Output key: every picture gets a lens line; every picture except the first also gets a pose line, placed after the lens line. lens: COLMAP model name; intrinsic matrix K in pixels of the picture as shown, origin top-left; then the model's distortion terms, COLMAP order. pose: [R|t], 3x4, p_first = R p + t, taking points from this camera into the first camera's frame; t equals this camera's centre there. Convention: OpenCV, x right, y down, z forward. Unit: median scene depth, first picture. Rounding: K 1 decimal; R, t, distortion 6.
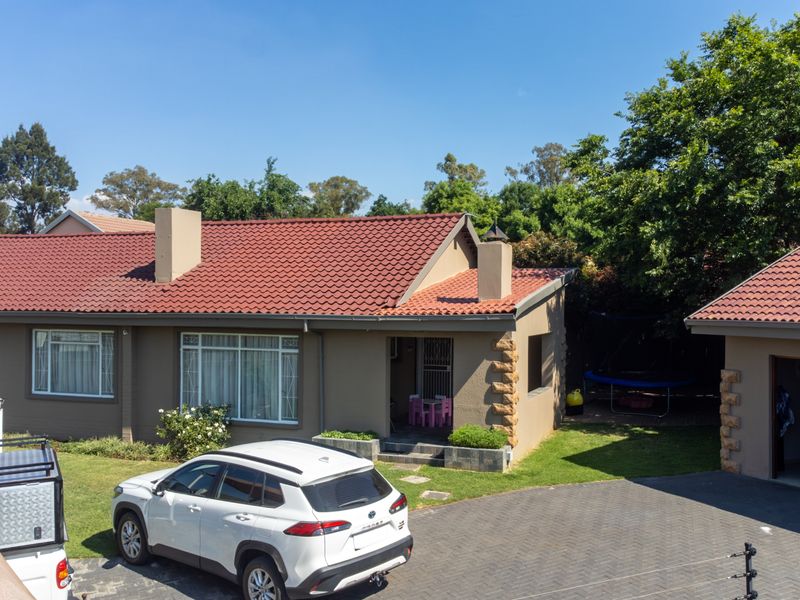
lens RADIAL K [[803.7, 0, 400.7], [0, 803.7, 315.9], [0, 0, 1]] dist [0.028365, -0.012003]
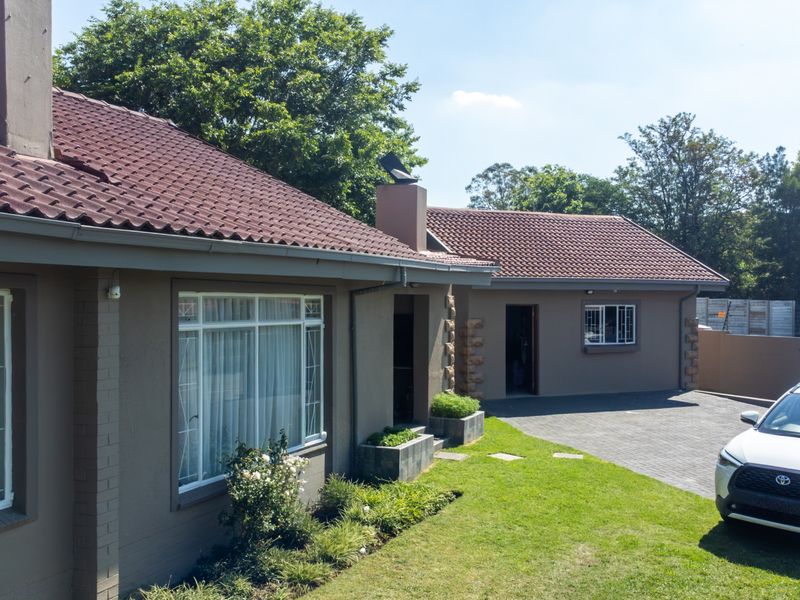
lens RADIAL K [[802.2, 0, 403.0], [0, 802.2, 303.2], [0, 0, 1]] dist [0.038090, -0.013035]
pose [[0.017658, -0.005387, 0.999830, -0.770013], [0.022126, 0.999743, 0.004996, 0.030347], [-0.999599, 0.022034, 0.017773, 0.988044]]
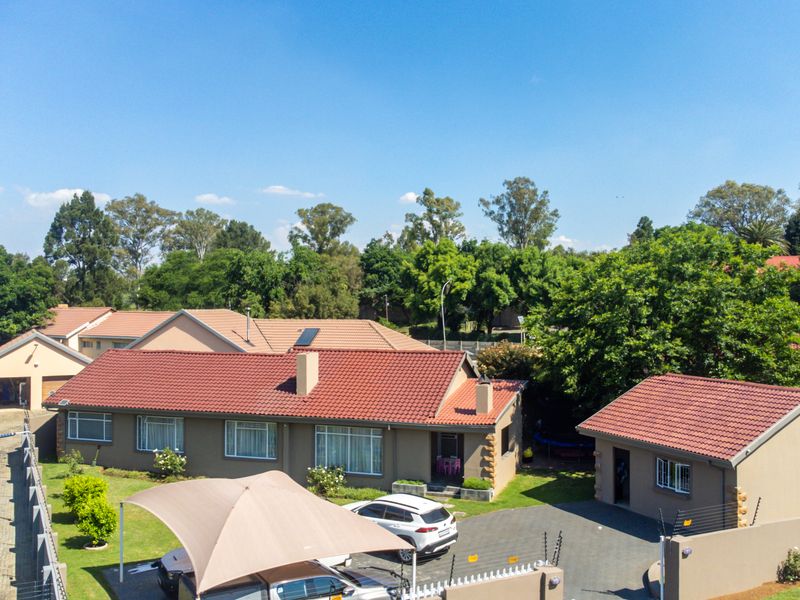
lens RADIAL K [[802.2, 0, 403.0], [0, 802.2, 303.2], [0, 0, 1]] dist [0.038090, -0.013035]
pose [[0.999323, -0.003661, 0.036604, -0.154973], [0.004255, 0.999860, -0.016156, -0.259276], [-0.036539, 0.016301, 0.999199, -0.975913]]
